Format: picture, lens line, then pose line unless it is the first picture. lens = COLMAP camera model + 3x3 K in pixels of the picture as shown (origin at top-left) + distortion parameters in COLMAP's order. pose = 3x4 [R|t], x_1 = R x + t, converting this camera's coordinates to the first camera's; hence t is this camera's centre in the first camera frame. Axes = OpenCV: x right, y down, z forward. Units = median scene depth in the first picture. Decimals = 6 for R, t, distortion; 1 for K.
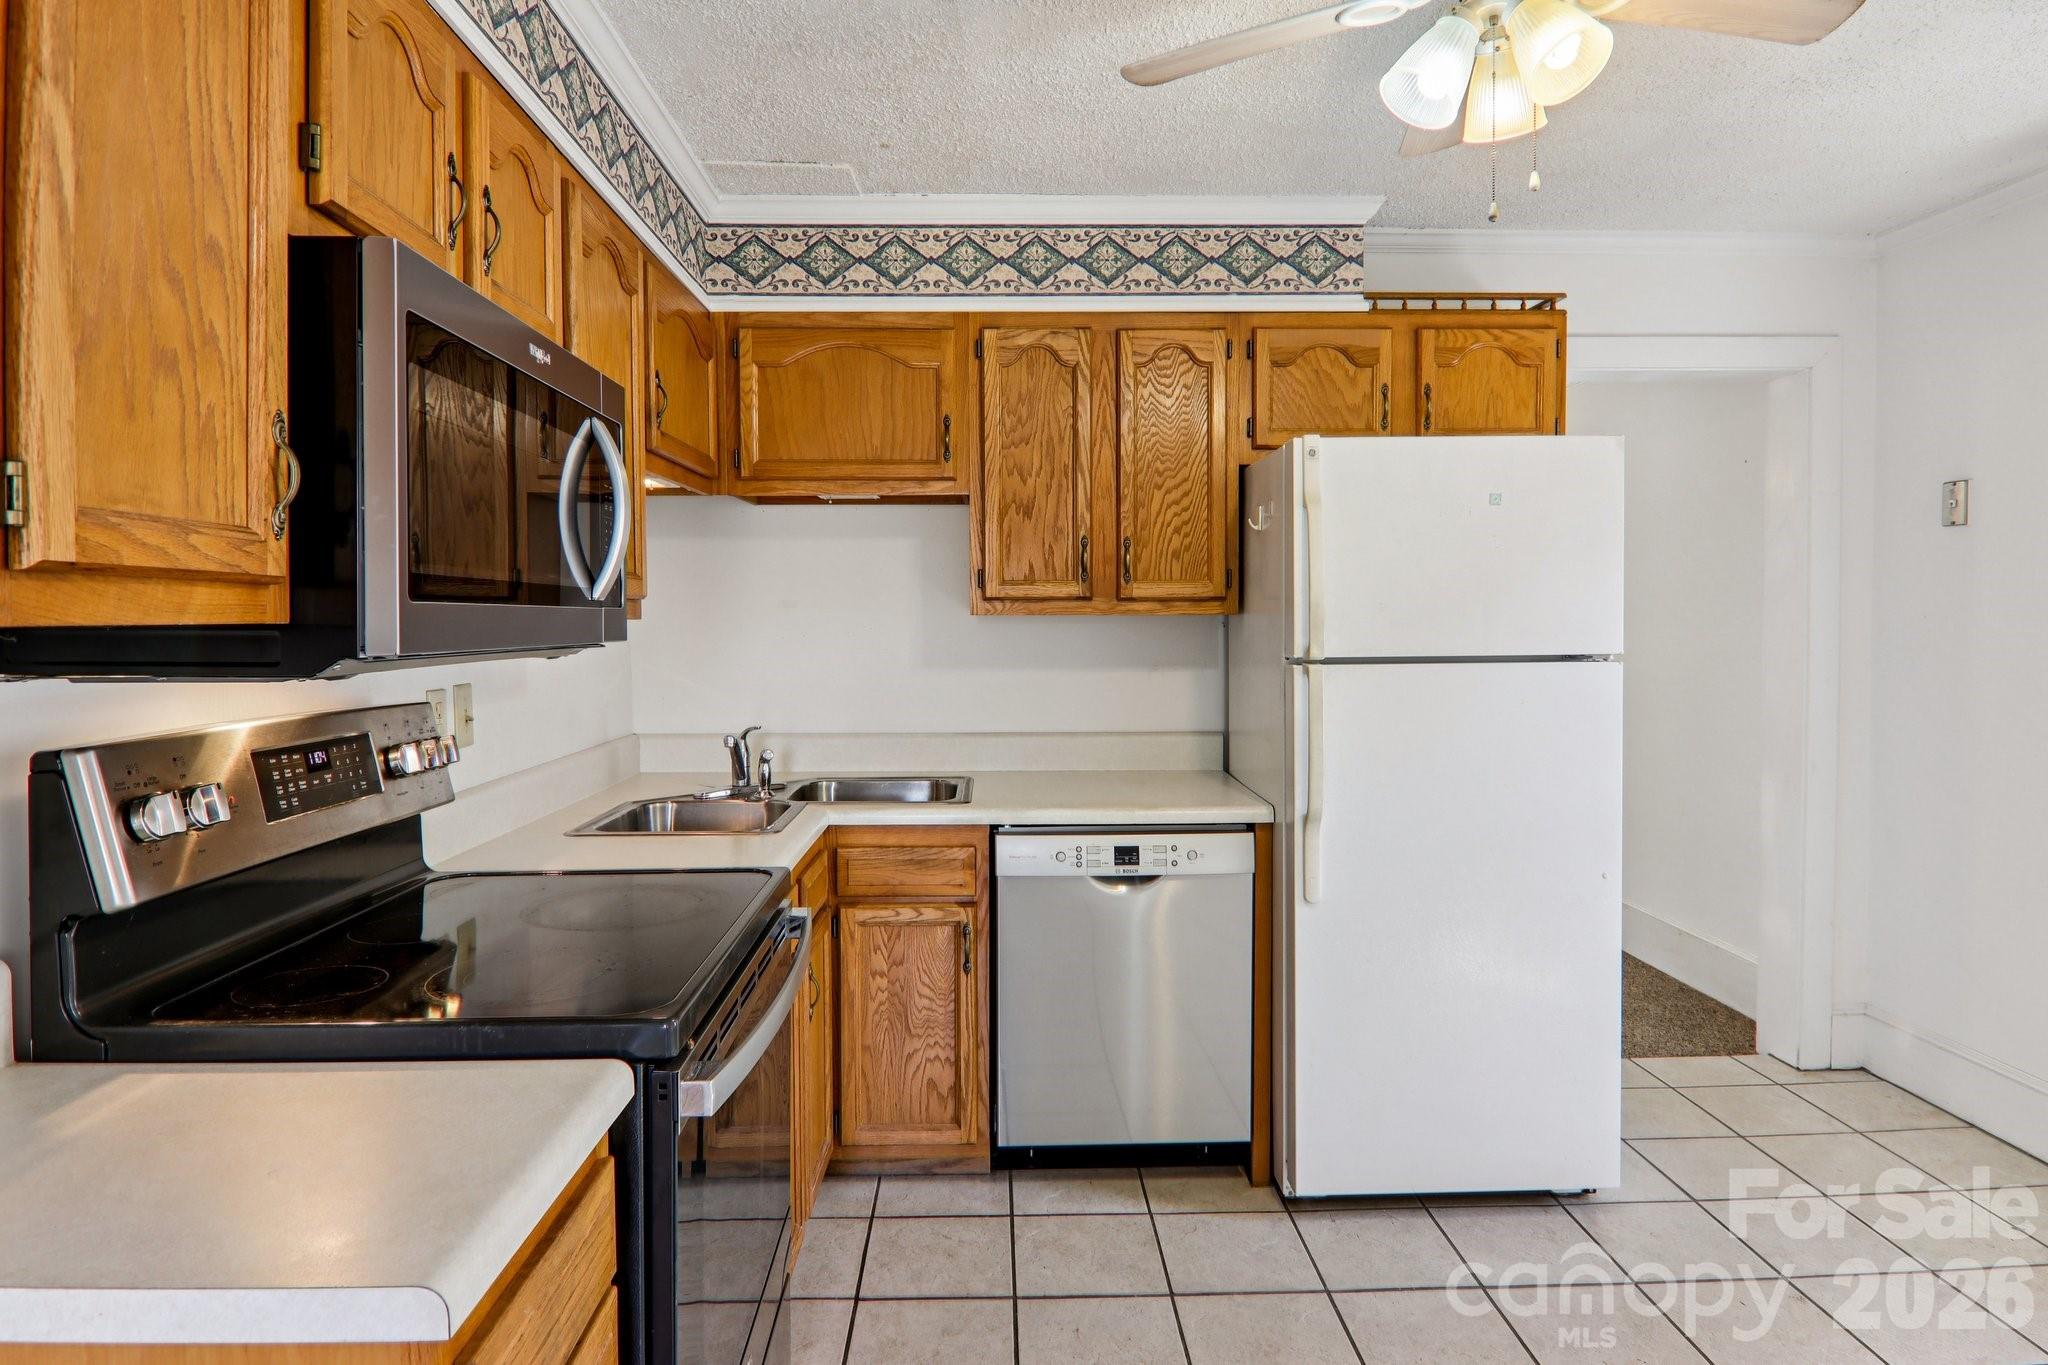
lens RADIAL K [[1147.9, 0, 1020.0], [0, 1147.9, 709.0], [0, 0, 1]] dist [0.002658, -0.014934]
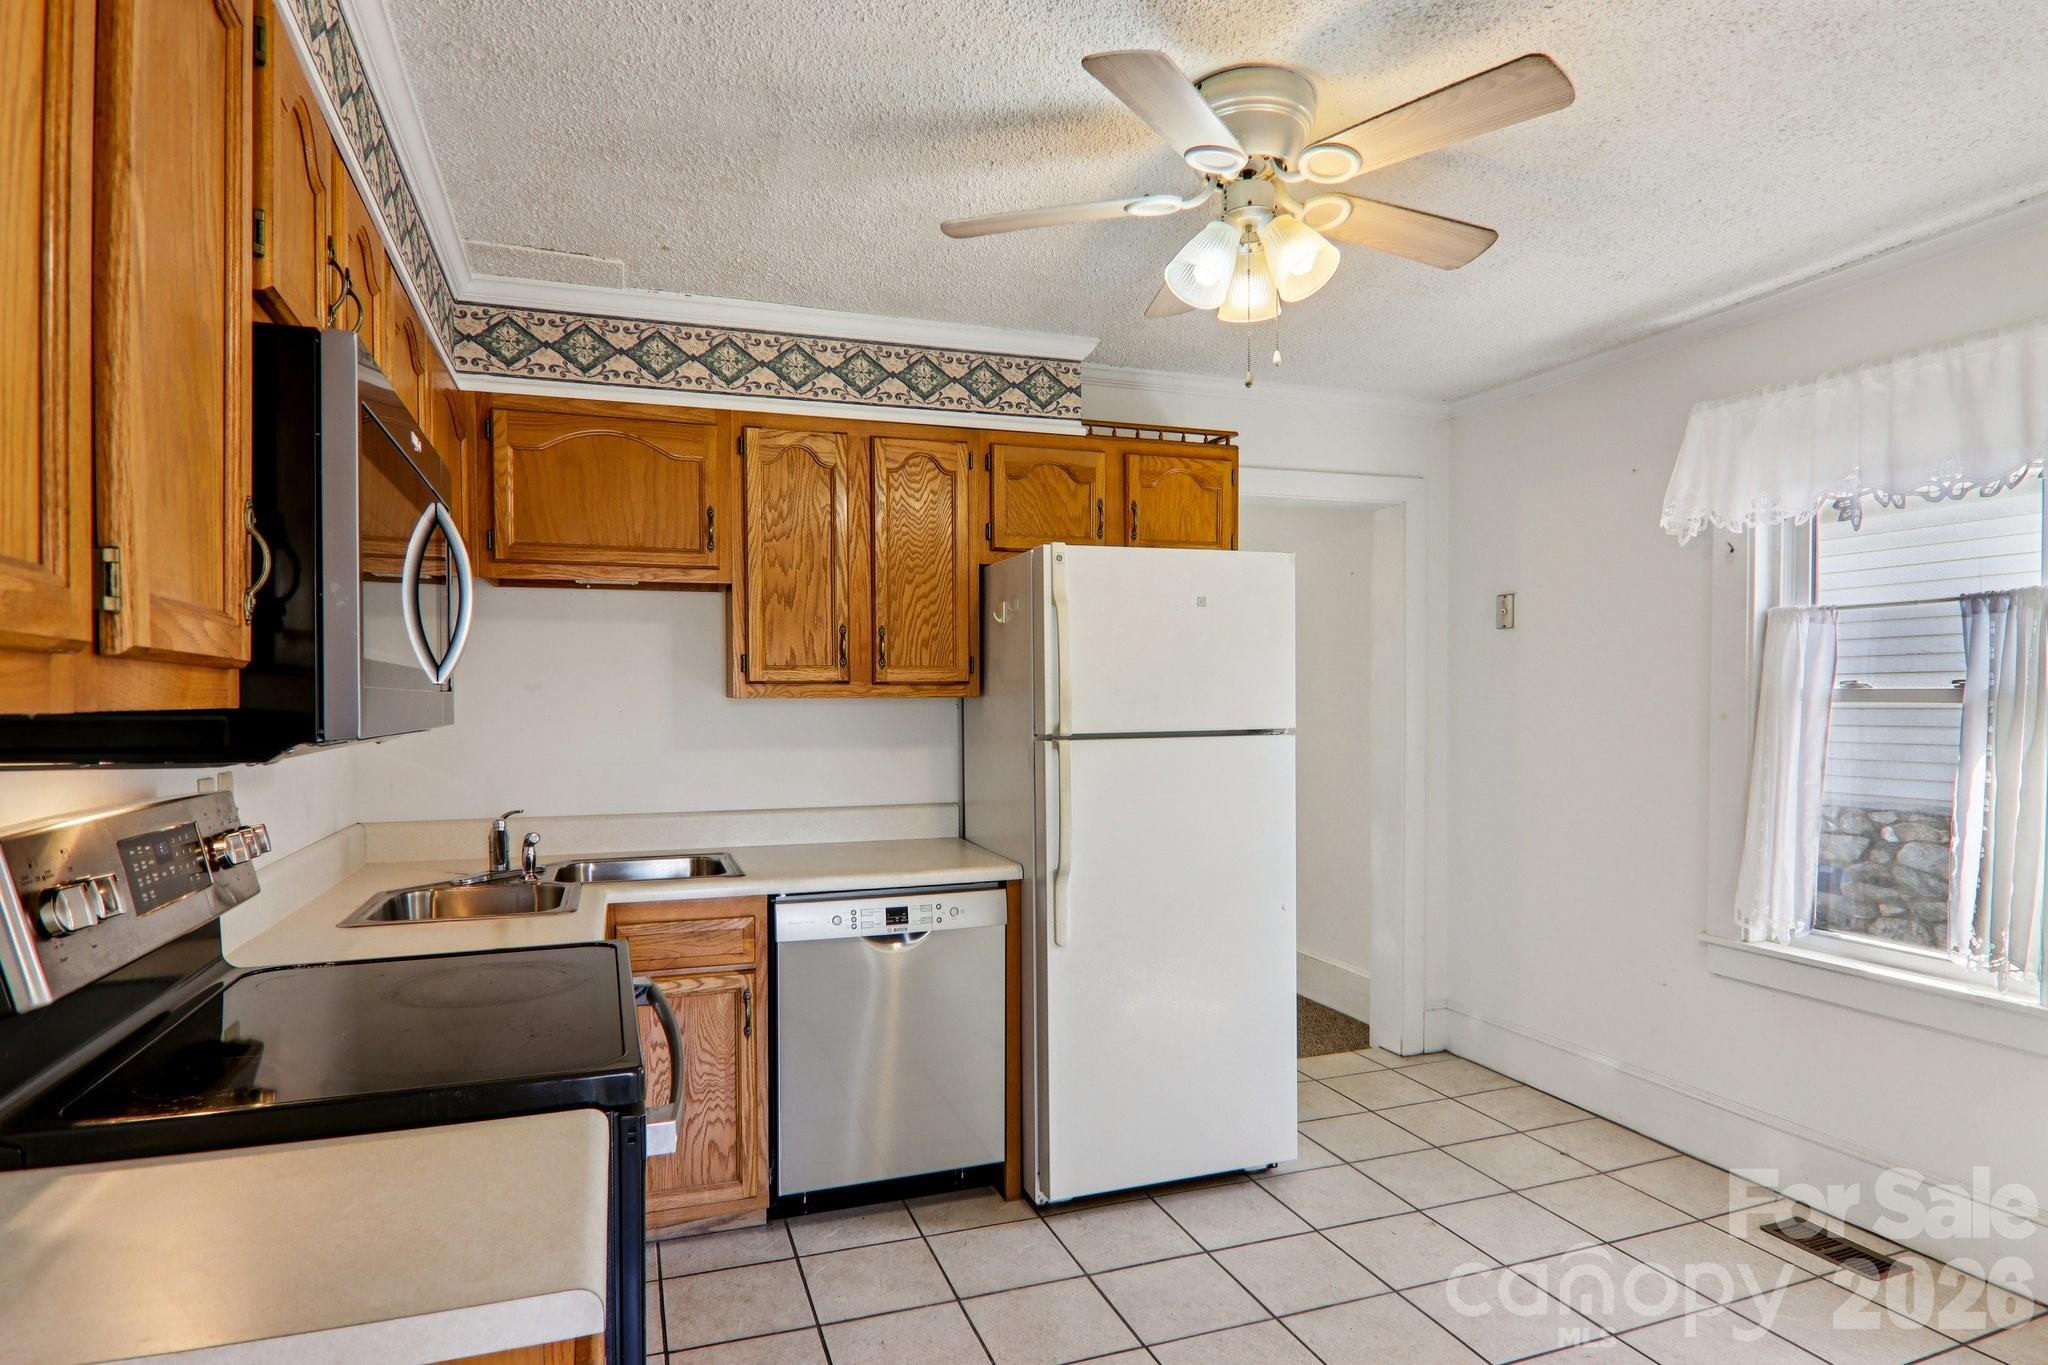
lens RADIAL K [[1101.9, 0, 1021.1], [0, 1101.9, 793.7], [0, 0, 1]] dist [-0.002450, -0.001223]
pose [[0.953540, -0.027630, 0.299998, -0.103143], [0.025855, 0.999617, 0.009884, 0.002873], [-0.300156, -0.001668, 0.953889, -0.044383]]
